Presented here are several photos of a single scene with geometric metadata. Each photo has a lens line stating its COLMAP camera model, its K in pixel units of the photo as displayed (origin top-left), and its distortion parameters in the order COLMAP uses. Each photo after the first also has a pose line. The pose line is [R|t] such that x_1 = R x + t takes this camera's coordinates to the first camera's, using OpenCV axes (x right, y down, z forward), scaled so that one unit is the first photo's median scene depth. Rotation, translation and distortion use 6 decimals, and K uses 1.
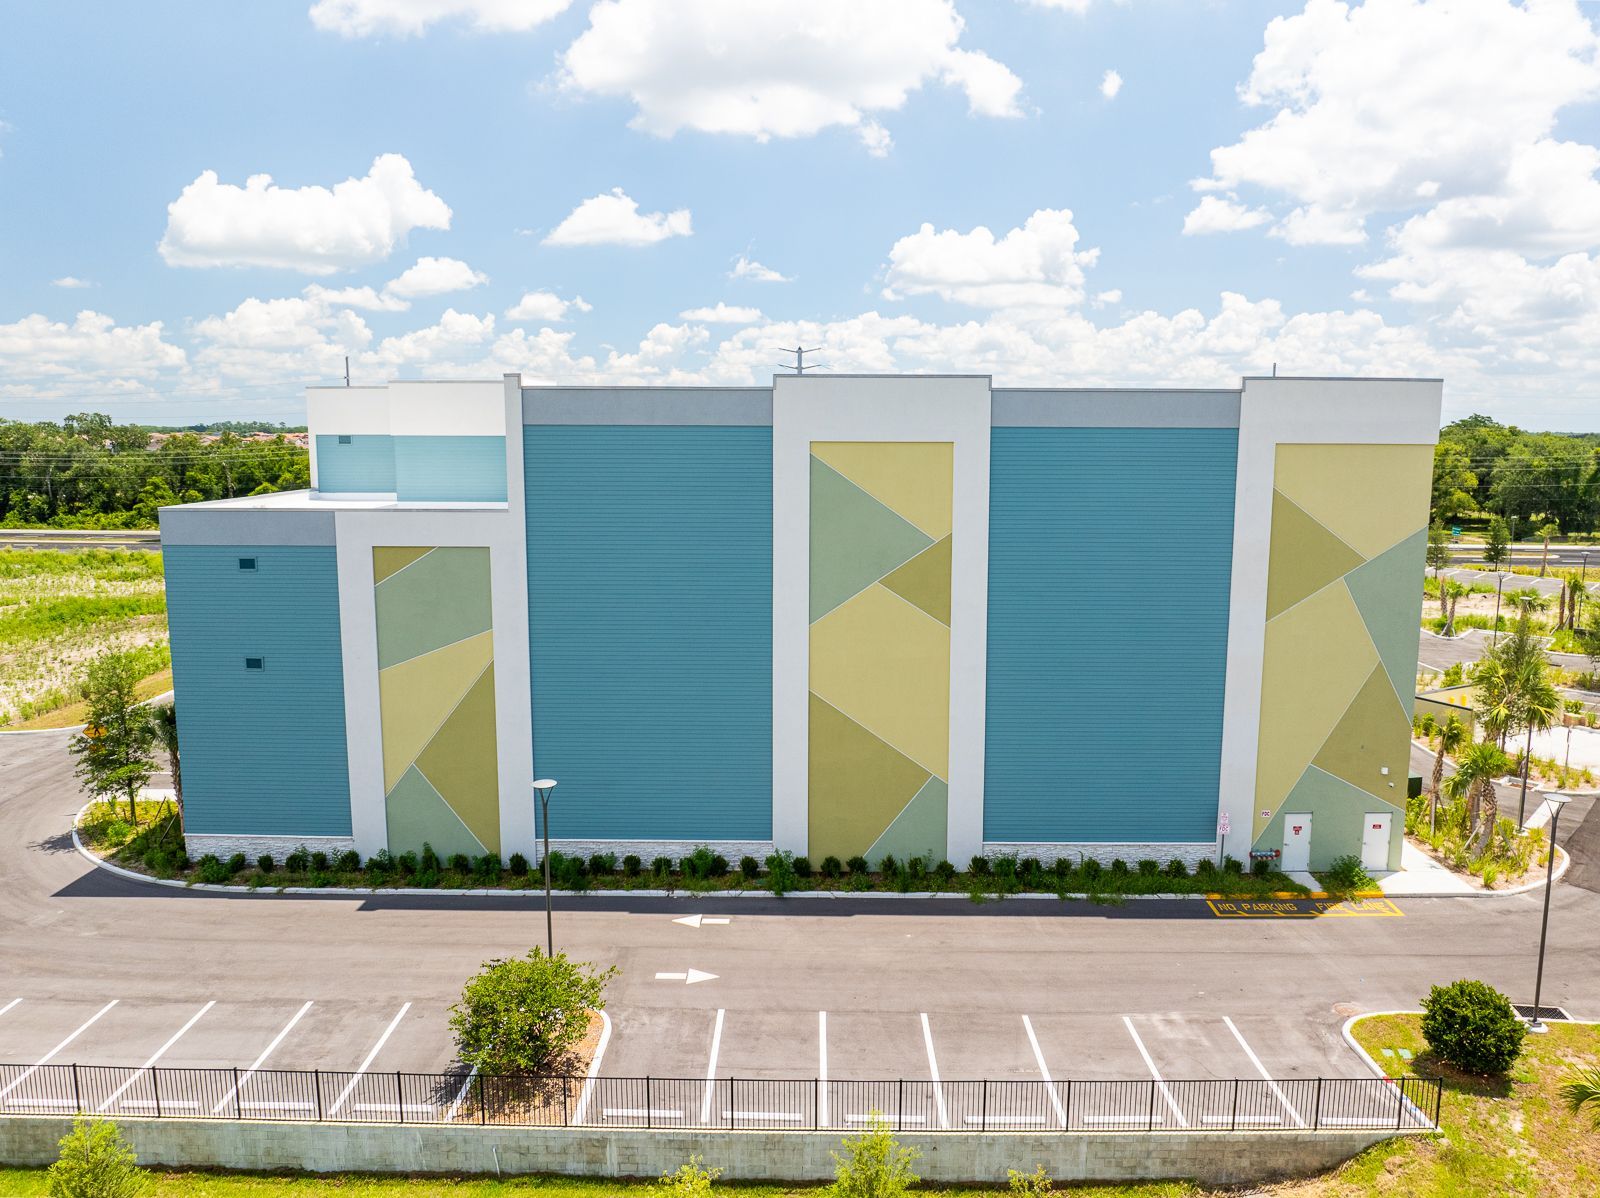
lens RADIAL K [[1130.8, 0, 807.1], [0, 1130.8, 593.6], [0, 0, 1]] dist [-0.046732, 0.007811]
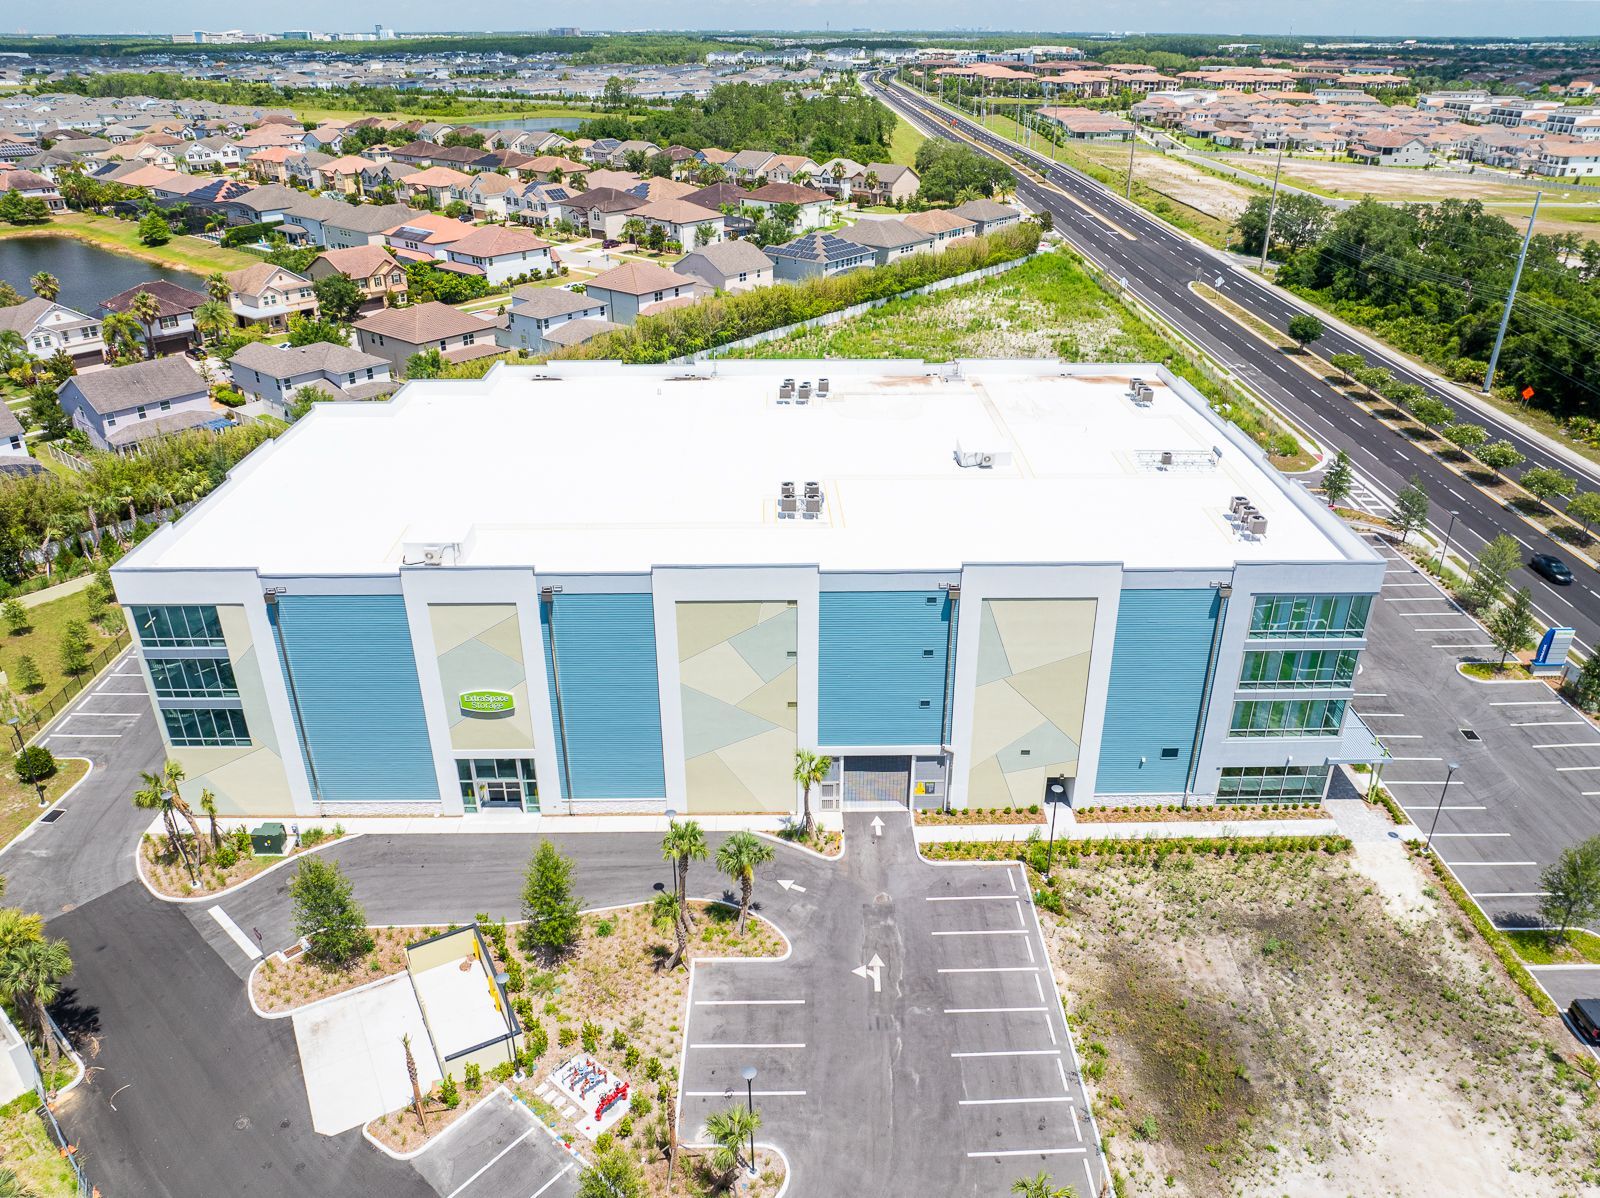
lens RADIAL K [[1134.5, 0, 803.8], [0, 1134.5, 592.5], [0, 0, 1]] dist [-0.060263, 0.038391]
pose [[0.028692, 0.446952, -0.894097, 2.030278], [-0.145436, 0.886814, 0.438644, -1.009061], [0.988952, 0.117448, 0.090448, 1.807082]]
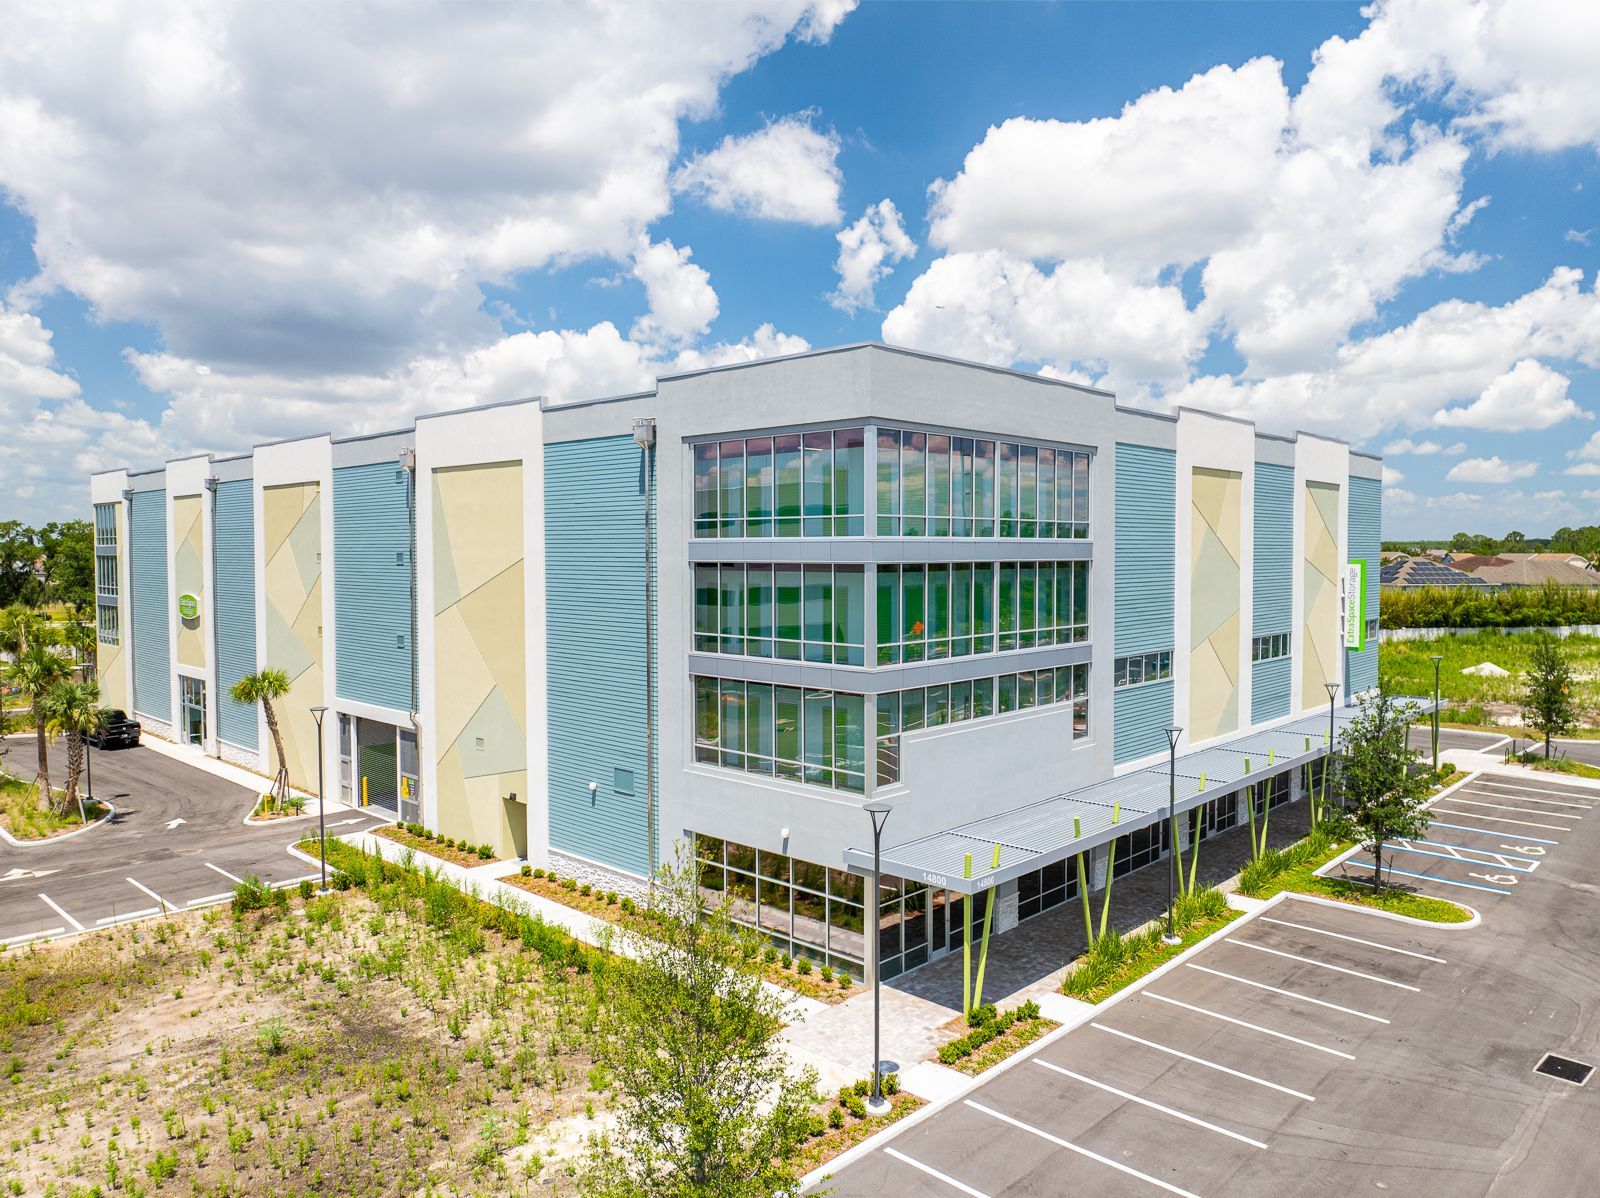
lens RADIAL K [[1129.5, 0, 799.2], [0, 1129.5, 631.5], [0, 0, 1]] dist [-0.019173, -0.003321]
pose [[-0.685849, 0.049101, -0.726086, 1.145095], [-0.106638, 0.980171, 0.167013, -0.380096], [0.719888, 0.191974, -0.667013, 3.299137]]
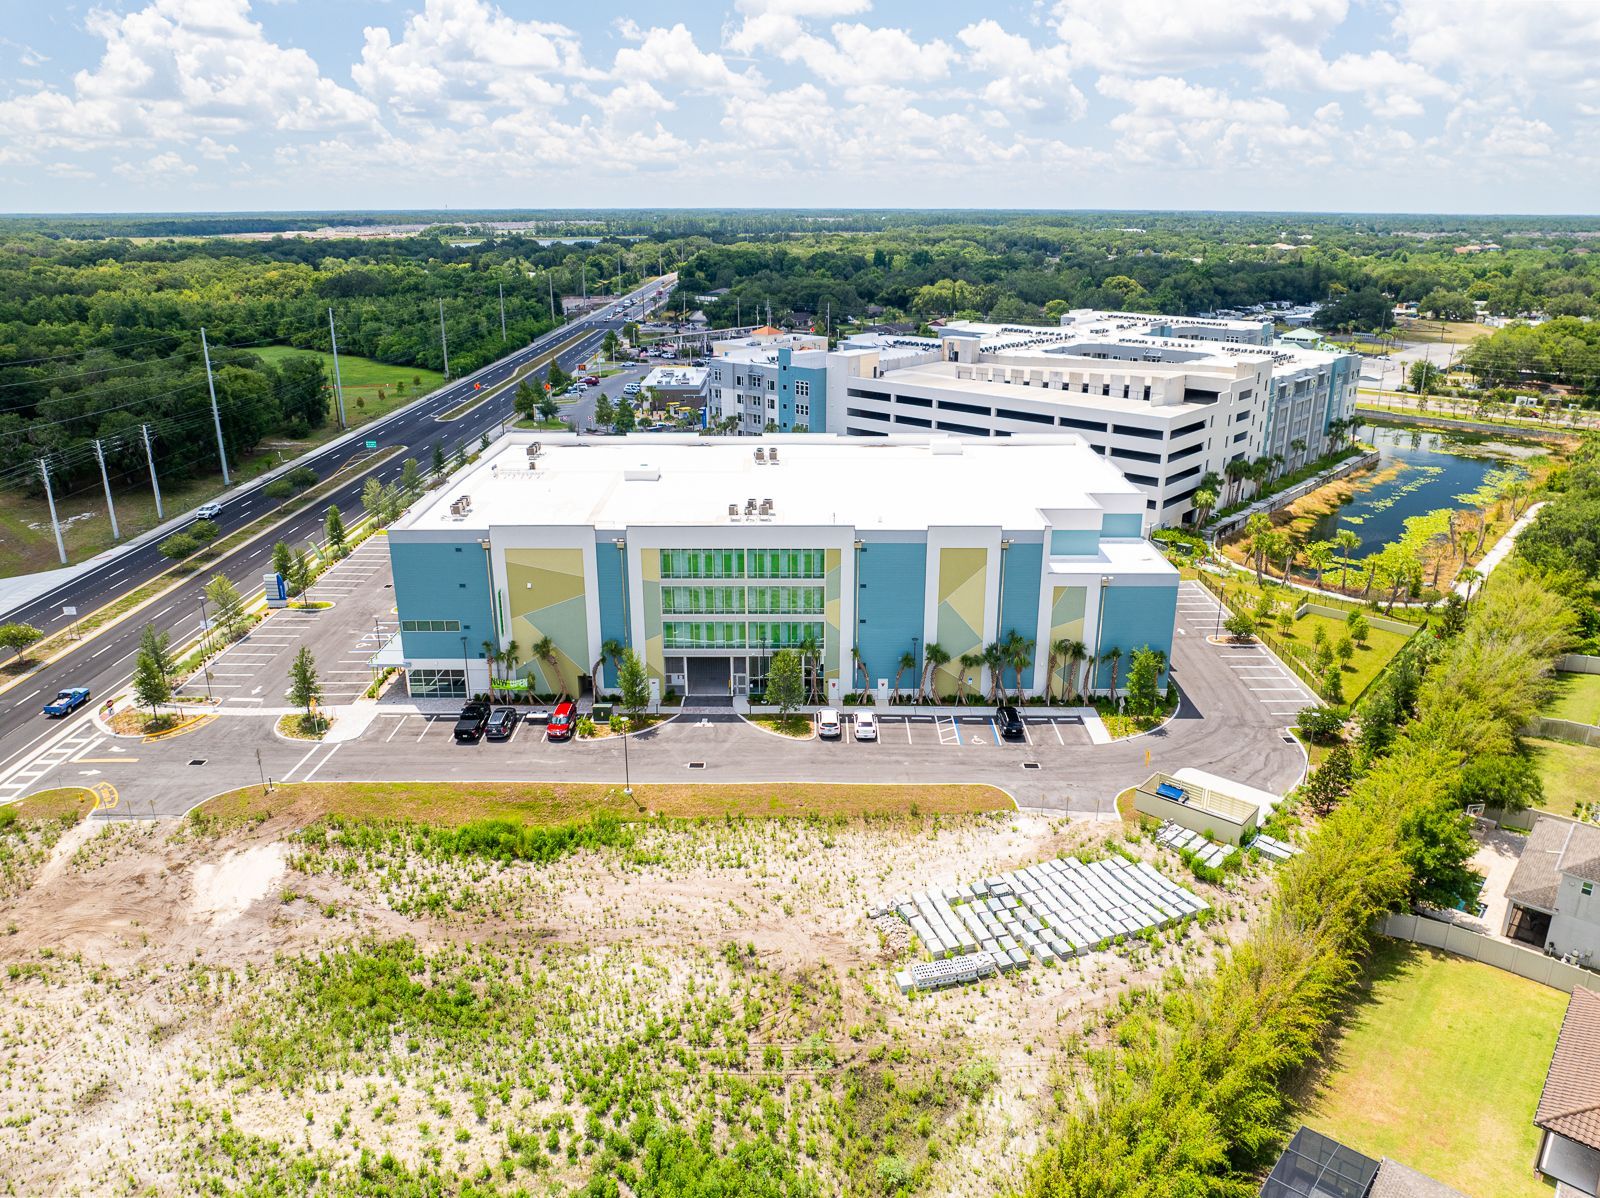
lens RADIAL K [[1109.2, 0, 808.2], [0, 1109.2, 595.8], [0, 0, 1]] dist [-0.010619, -0.000677]
pose [[-0.001101, -0.336986, 0.941509, -3.052861], [0.145219, 0.931475, 0.333565, -1.027794], [-0.989399, 0.137092, 0.047911, 1.731418]]
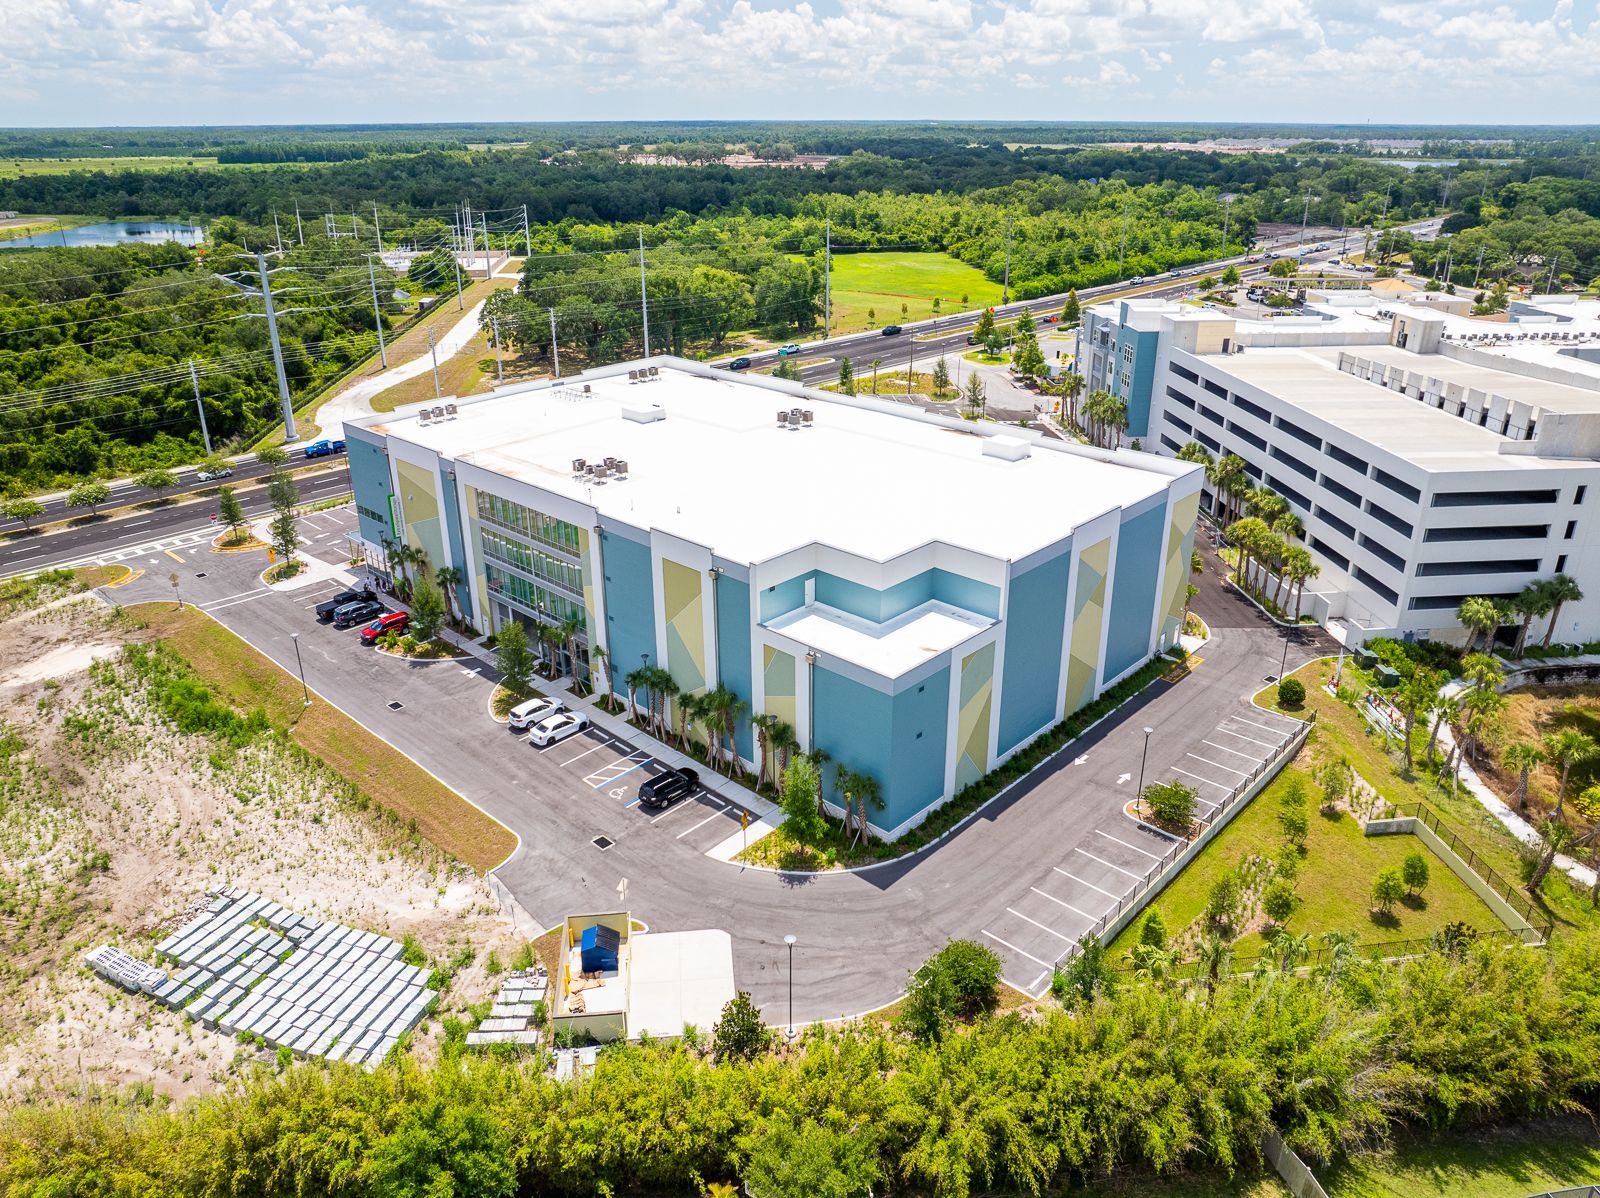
lens RADIAL K [[1128.1, 0, 811.1], [0, 1128.1, 593.3], [0, 0, 1]] dist [-0.046077, 0.020796]
pose [[0.672869, -0.294867, 0.678455, -1.856367], [0.110758, 0.946944, 0.301711, -0.771119], [-0.731424, -0.127867, 0.669828, -0.127401]]
